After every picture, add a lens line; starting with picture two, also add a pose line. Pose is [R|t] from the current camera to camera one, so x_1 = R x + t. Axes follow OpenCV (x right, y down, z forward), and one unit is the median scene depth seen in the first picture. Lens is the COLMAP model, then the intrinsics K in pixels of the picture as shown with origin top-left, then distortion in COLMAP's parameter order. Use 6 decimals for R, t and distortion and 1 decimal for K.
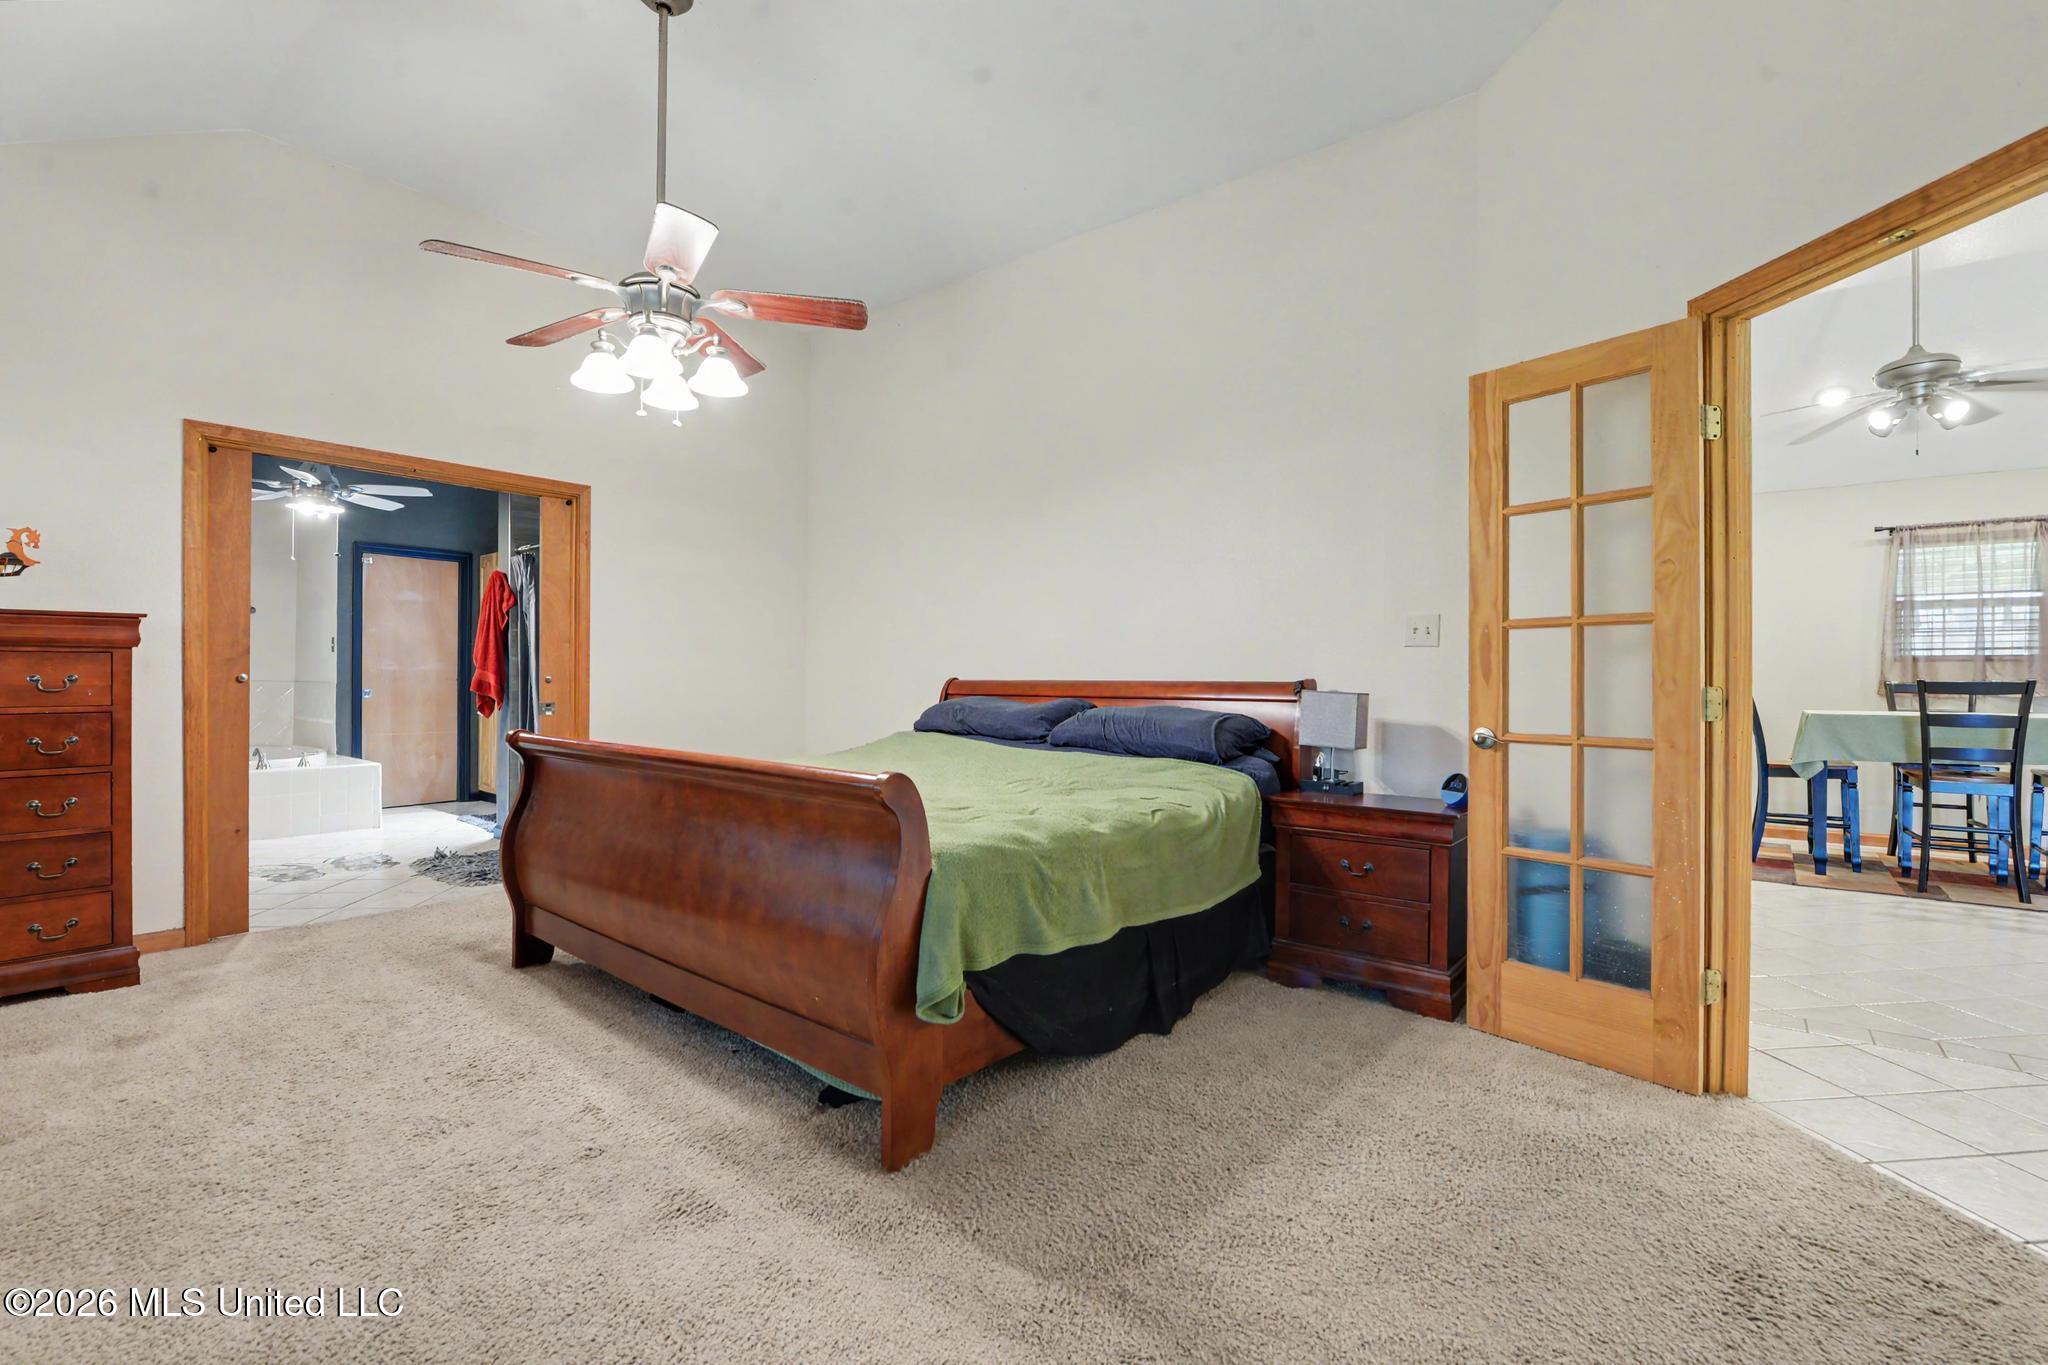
lens RADIAL K [[945.6, 0, 1005.4], [0, 945.6, 677.6], [0, 0, 1]] dist [-0.002536, -0.000605]
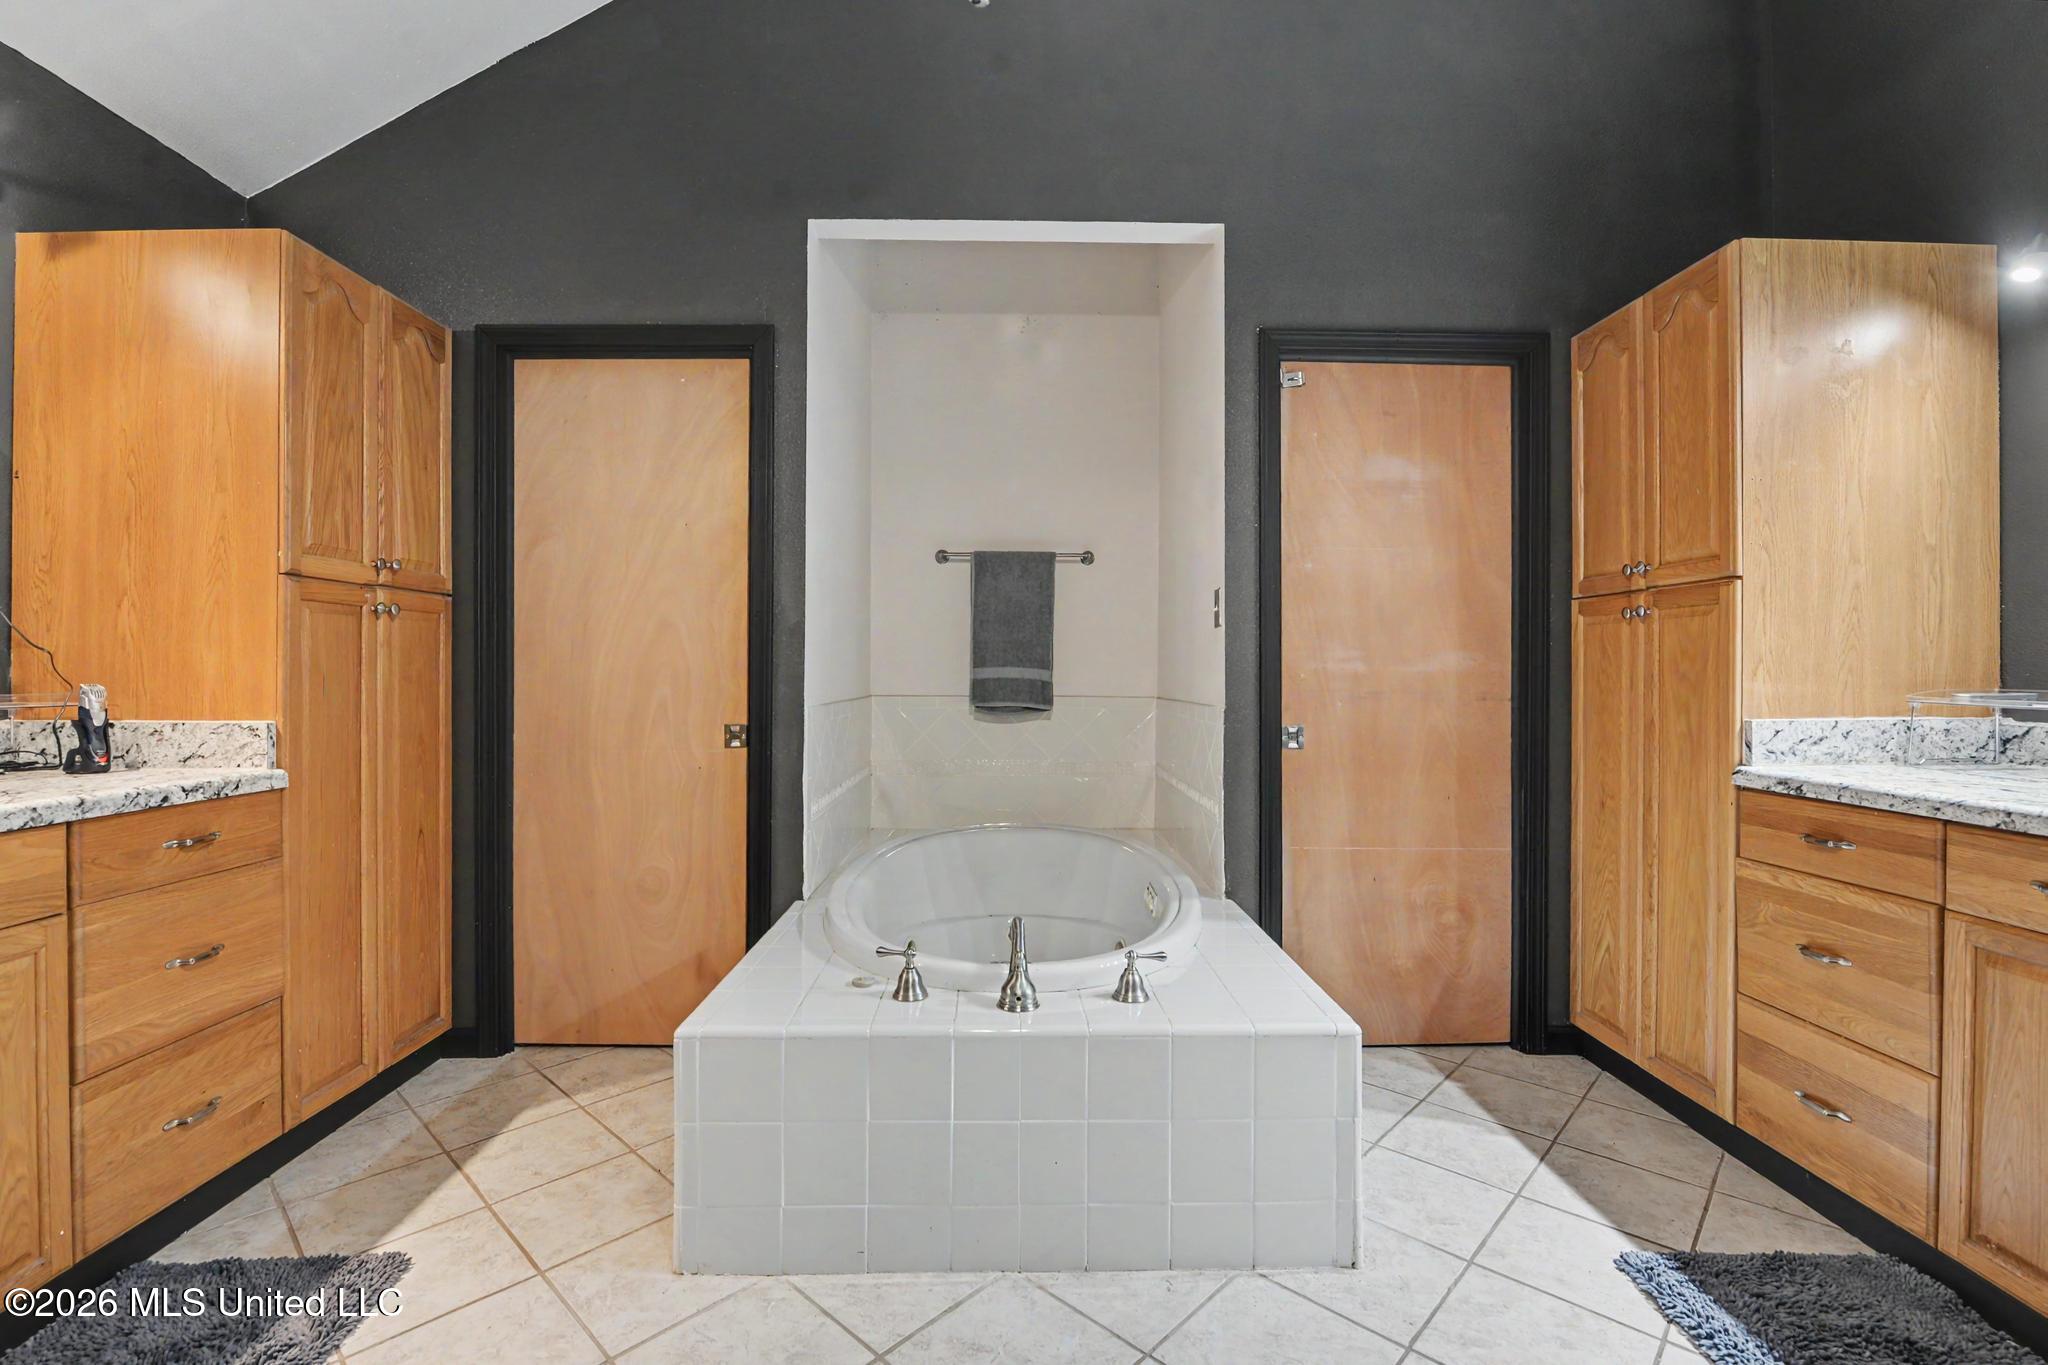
lens RADIAL K [[945.6, 0, 1005.4], [0, 945.6, 677.6], [0, 0, 1]] dist [-0.002536, -0.000605]
pose [[0.667346, -0.005498, -0.744727, -0.459798], [0.003103, 0.999985, -0.004602, -0.004892], [0.744741, 0.000760, 0.667353, 0.647390]]
